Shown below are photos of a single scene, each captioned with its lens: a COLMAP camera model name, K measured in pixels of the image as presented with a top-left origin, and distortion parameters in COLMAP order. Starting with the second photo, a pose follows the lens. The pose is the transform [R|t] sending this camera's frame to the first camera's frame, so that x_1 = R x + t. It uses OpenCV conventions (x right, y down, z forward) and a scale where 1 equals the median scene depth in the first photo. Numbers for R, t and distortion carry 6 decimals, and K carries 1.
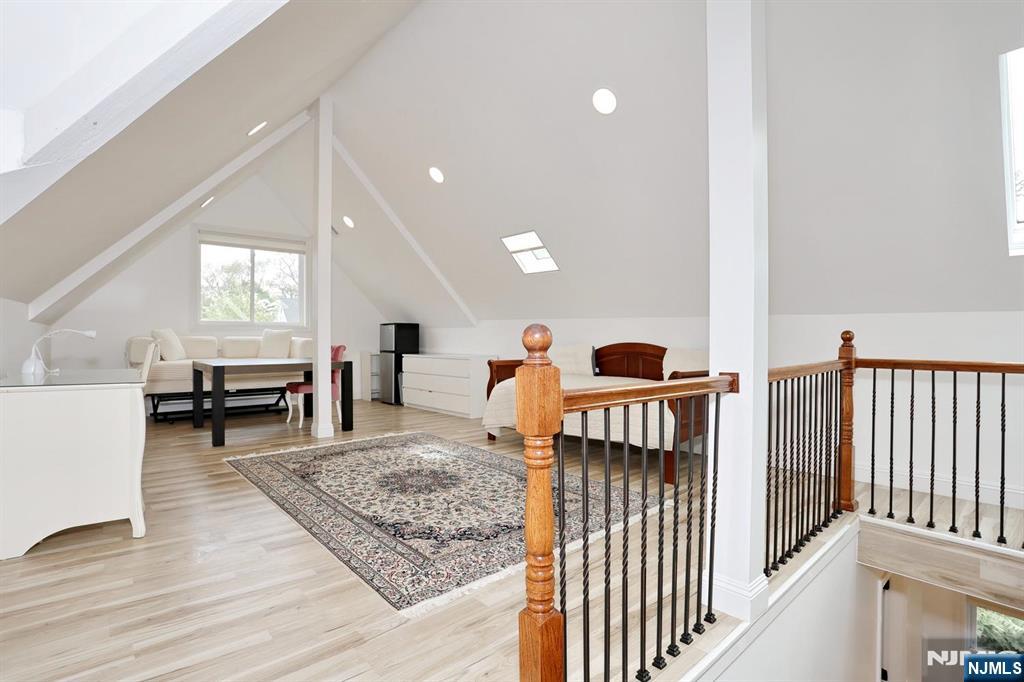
lens RADIAL K [[506.5, 0, 507.7], [0, 506.5, 336.8], [0, 0, 1]] dist [-0.053957, 0.000701]
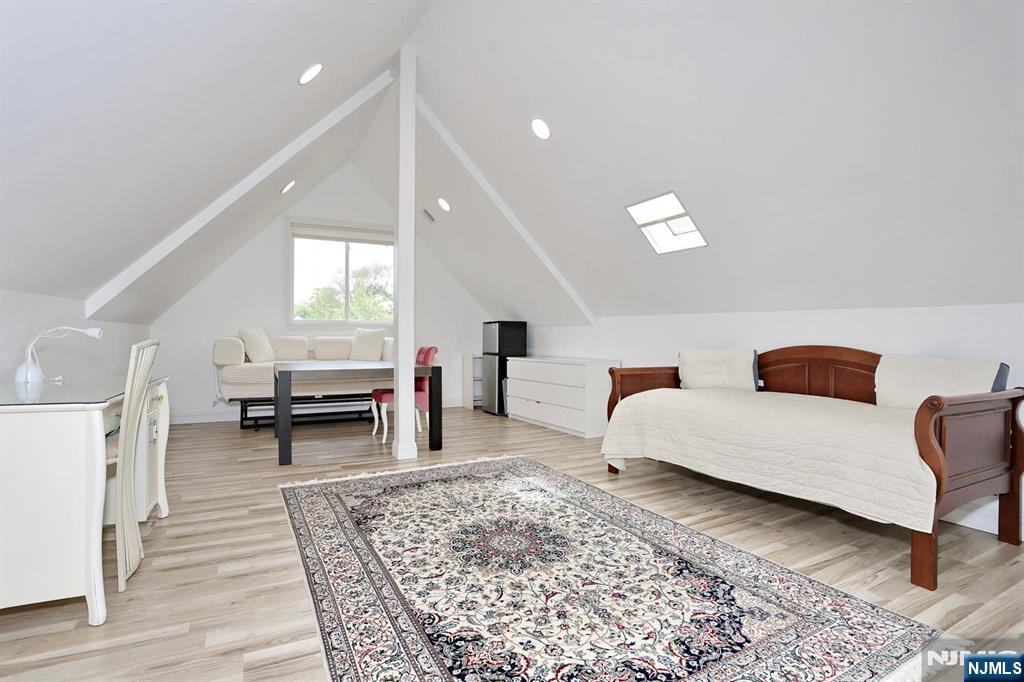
lens RADIAL K [[506.5, 0, 507.7], [0, 506.5, 336.8], [0, 0, 1]] dist [-0.053957, 0.000701]
pose [[0.973666, 0.000793, -0.227979, -0.017895], [-0.001025, 0.999999, -0.000901, 0.000893], [0.227978, 0.001111, 0.973666, 0.293962]]
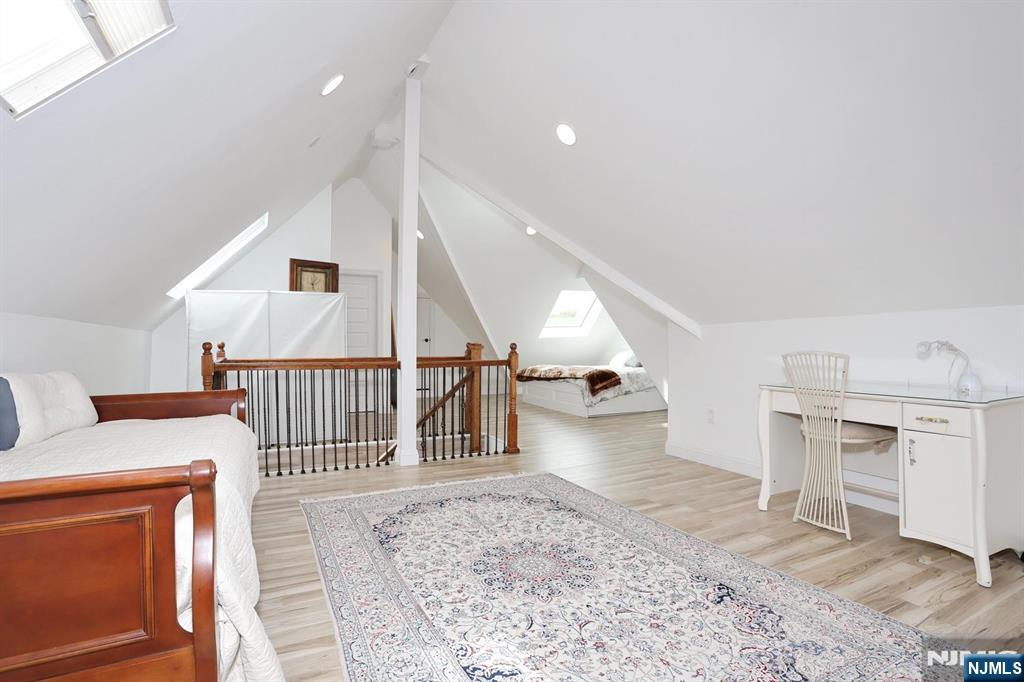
lens RADIAL K [[506.5, 0, 507.7], [0, 506.5, 336.8], [0, 0, 1]] dist [-0.053957, 0.000701]
pose [[-0.967389, 0.002517, 0.253284, -0.285039], [-0.000051, 0.999949, -0.010129, -0.009920], [-0.253297, -0.009811, -0.967339, 1.515078]]
